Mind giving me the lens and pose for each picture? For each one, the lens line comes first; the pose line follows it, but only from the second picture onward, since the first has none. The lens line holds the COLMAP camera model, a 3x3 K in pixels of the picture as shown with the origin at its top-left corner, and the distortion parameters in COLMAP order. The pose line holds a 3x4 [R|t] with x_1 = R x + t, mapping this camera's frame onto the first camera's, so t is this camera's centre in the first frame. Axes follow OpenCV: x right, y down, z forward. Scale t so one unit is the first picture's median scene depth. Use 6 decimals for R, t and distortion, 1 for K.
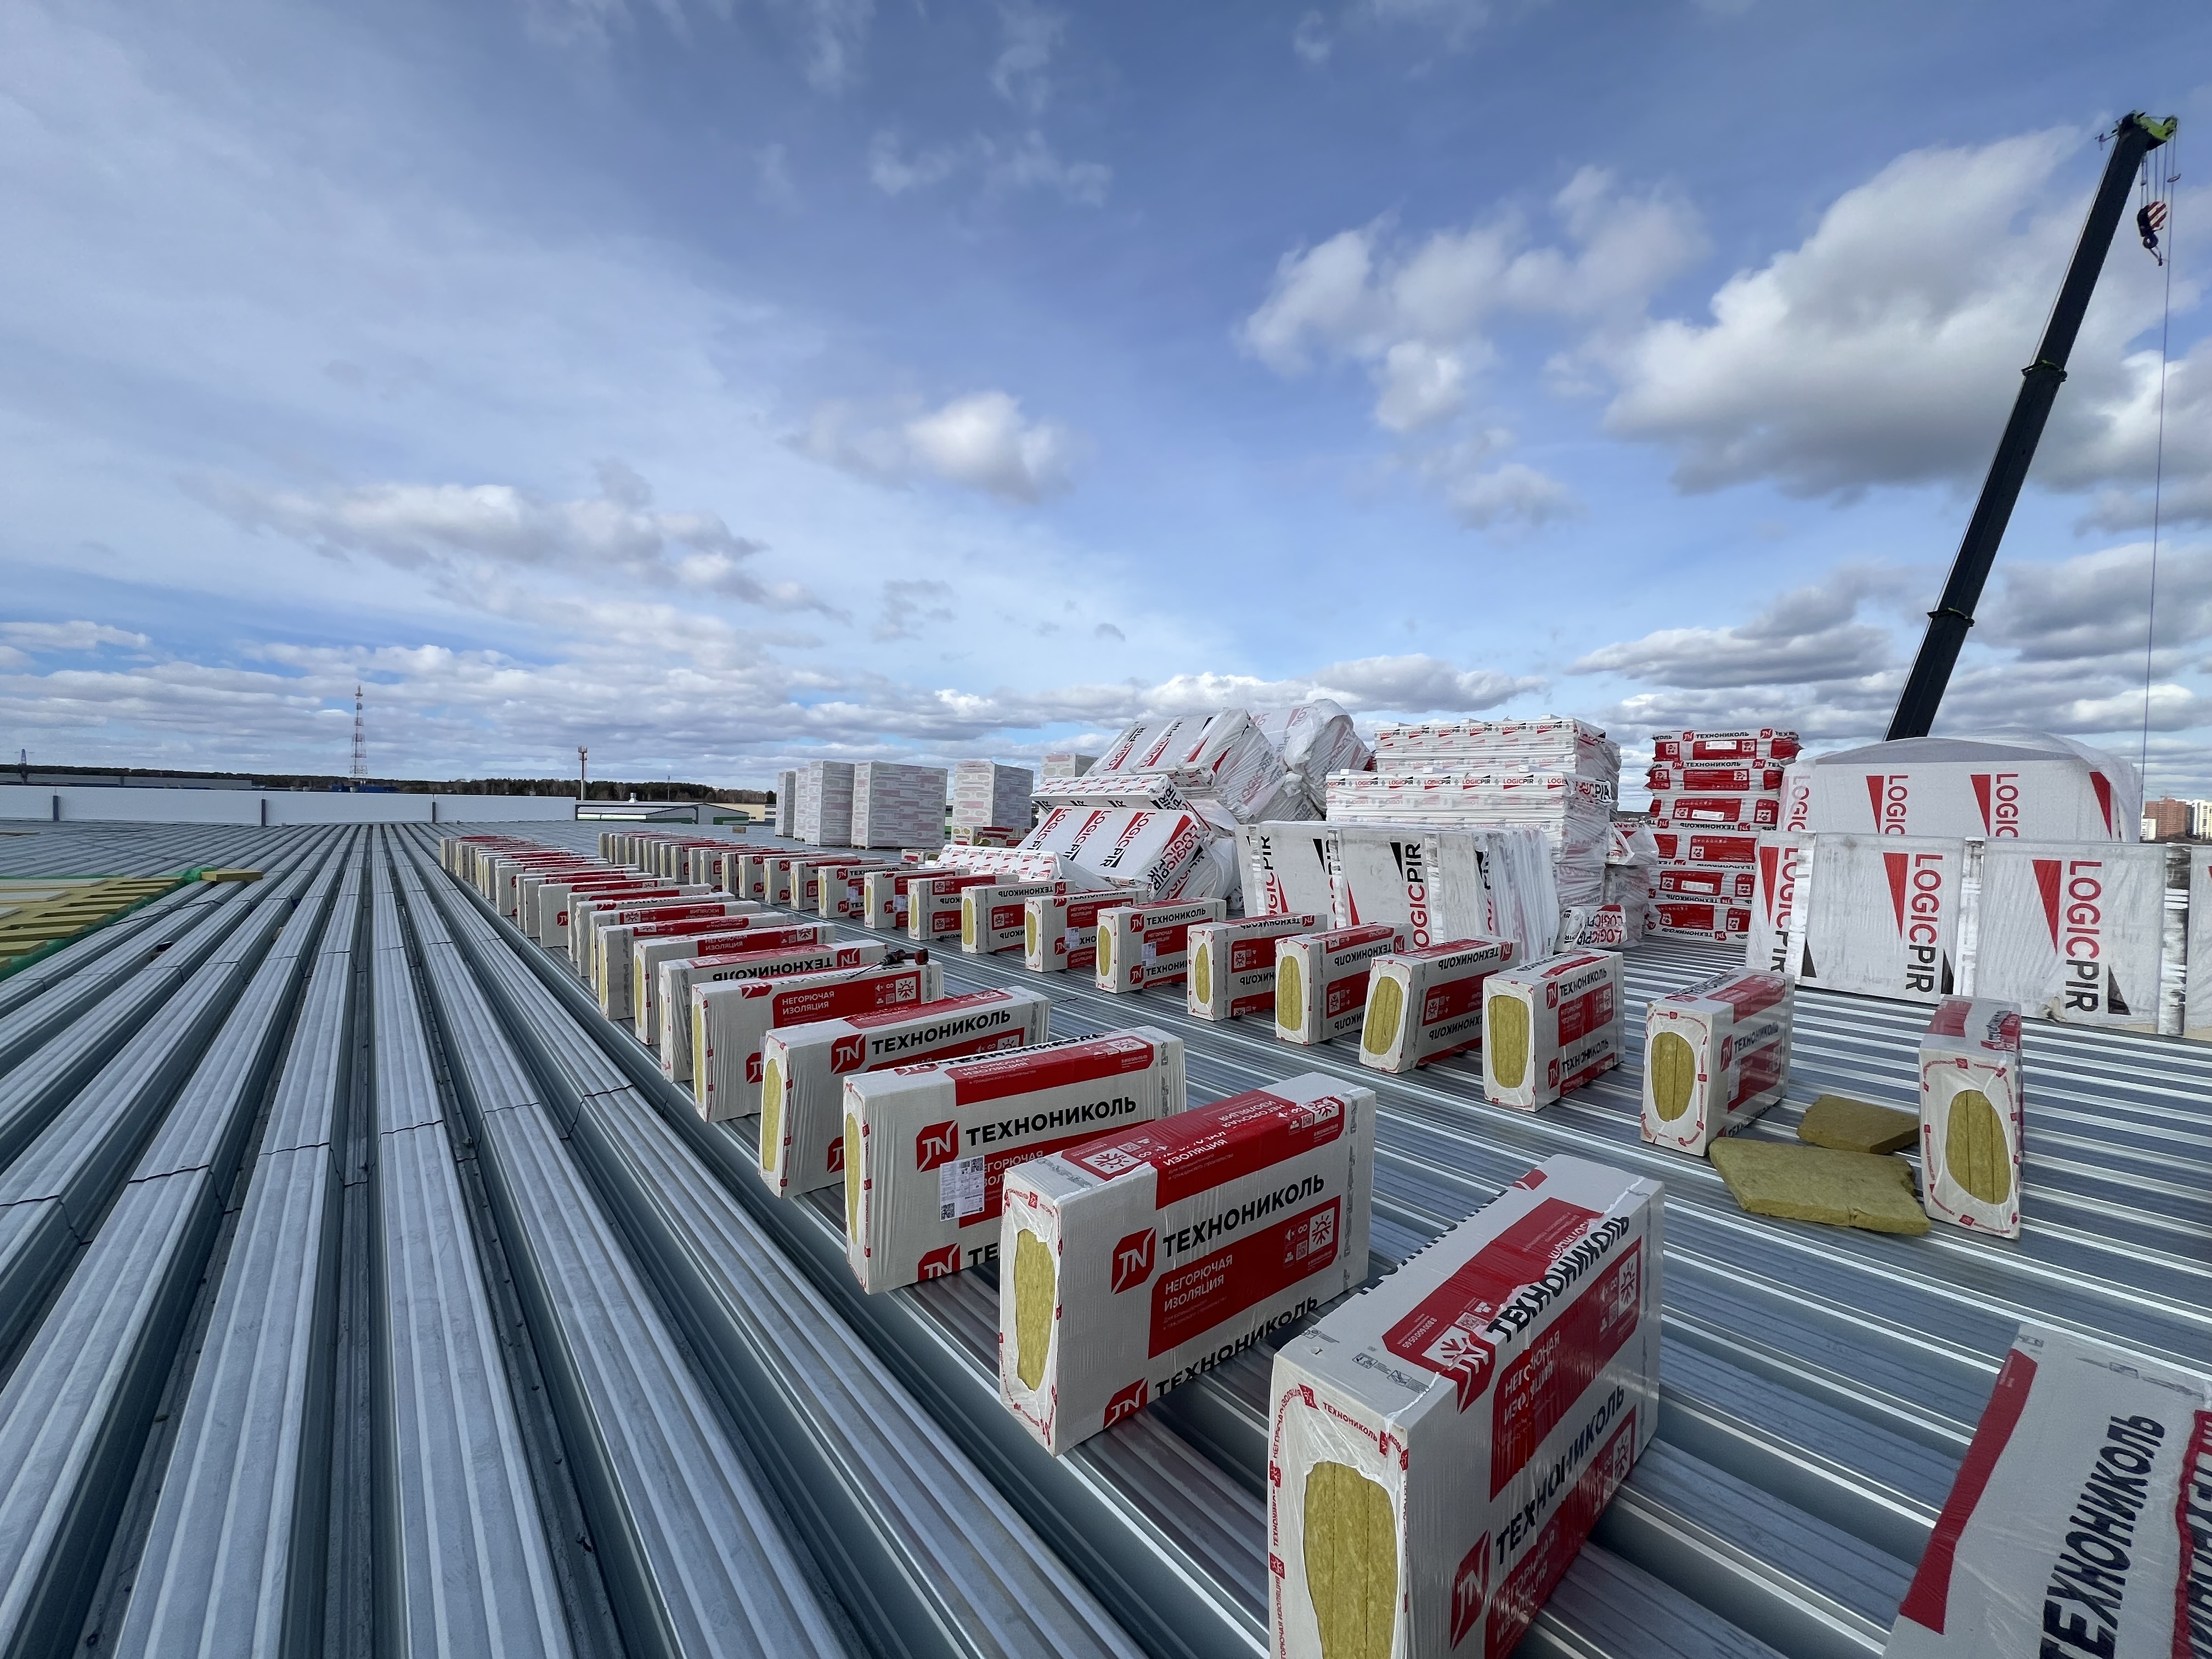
lens RADIAL K [[875.7, 0, 1100.5], [0, 875.7, 825.3], [0, 0, 1]] dist [-0.006977, 0.001869]
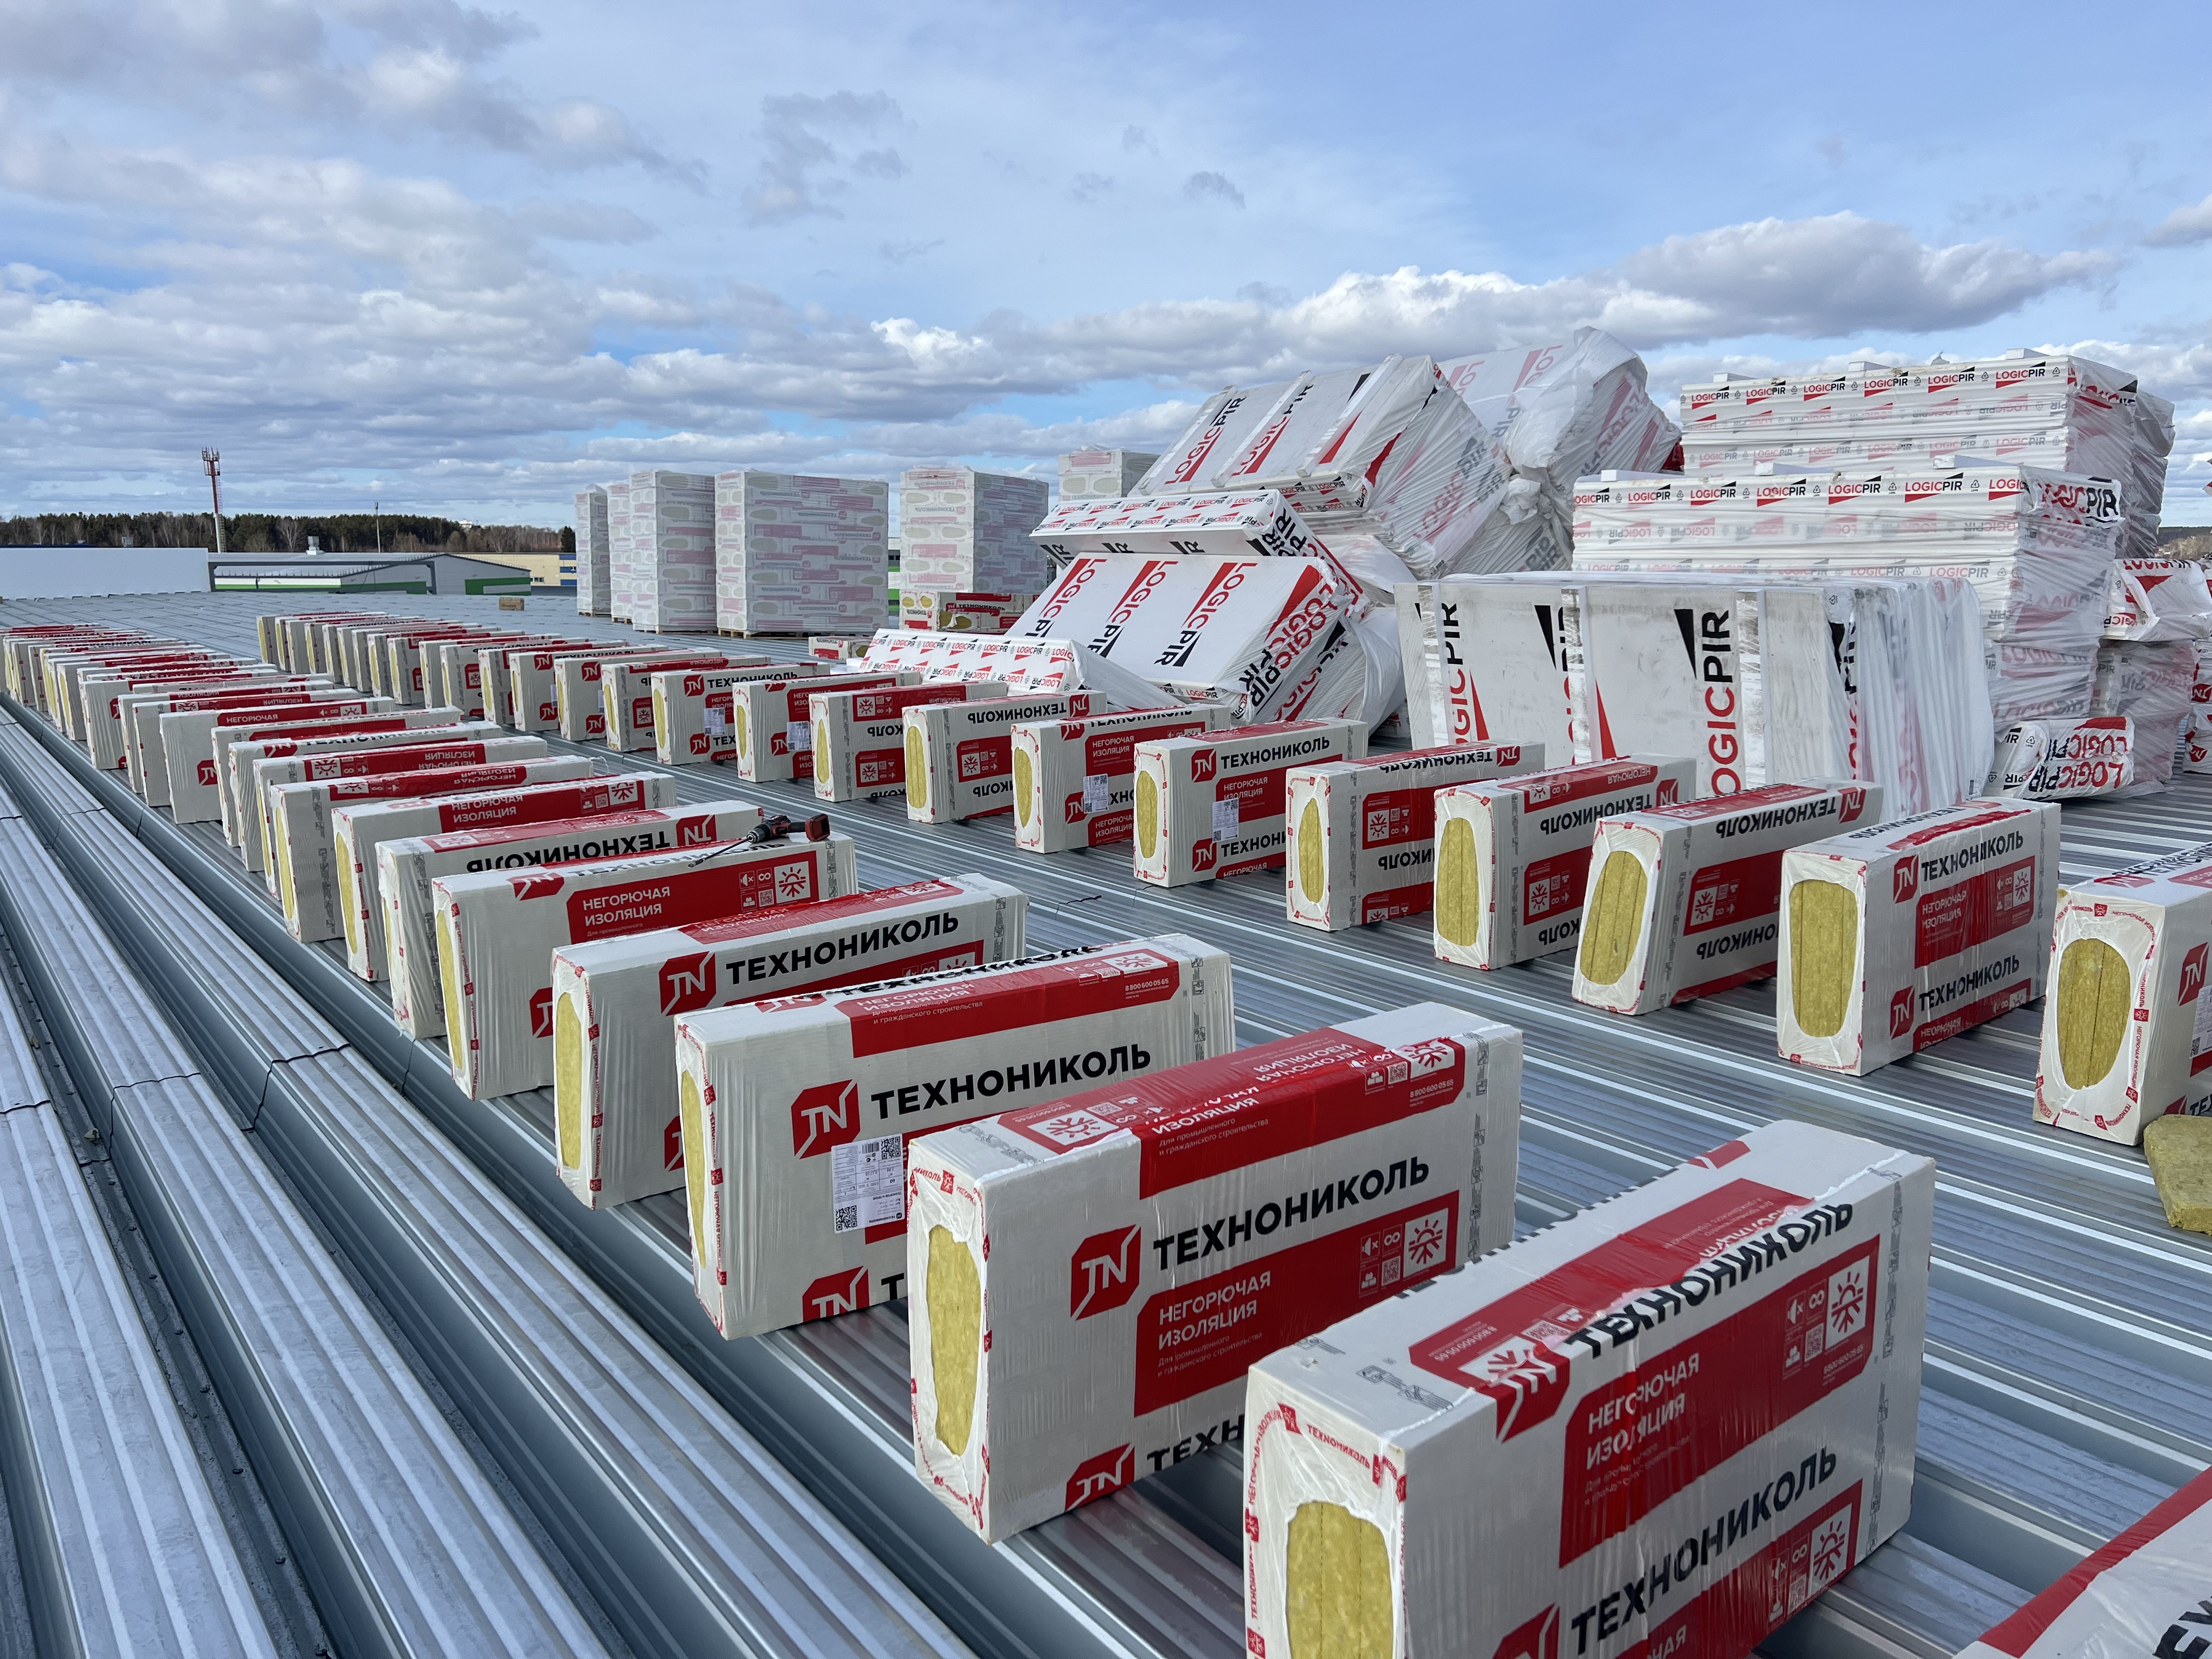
lens RADIAL K [[1661.4, 0, 1119.6], [0, 1661.4, 823.2], [0, 0, 1]] dist [0.046382, -0.049429]
pose [[0.998565, -0.013936, -0.051700, 0.055364], [0.021287, 0.989277, 0.144489, -0.009569], [0.049132, -0.145382, 0.988155, -0.091794]]
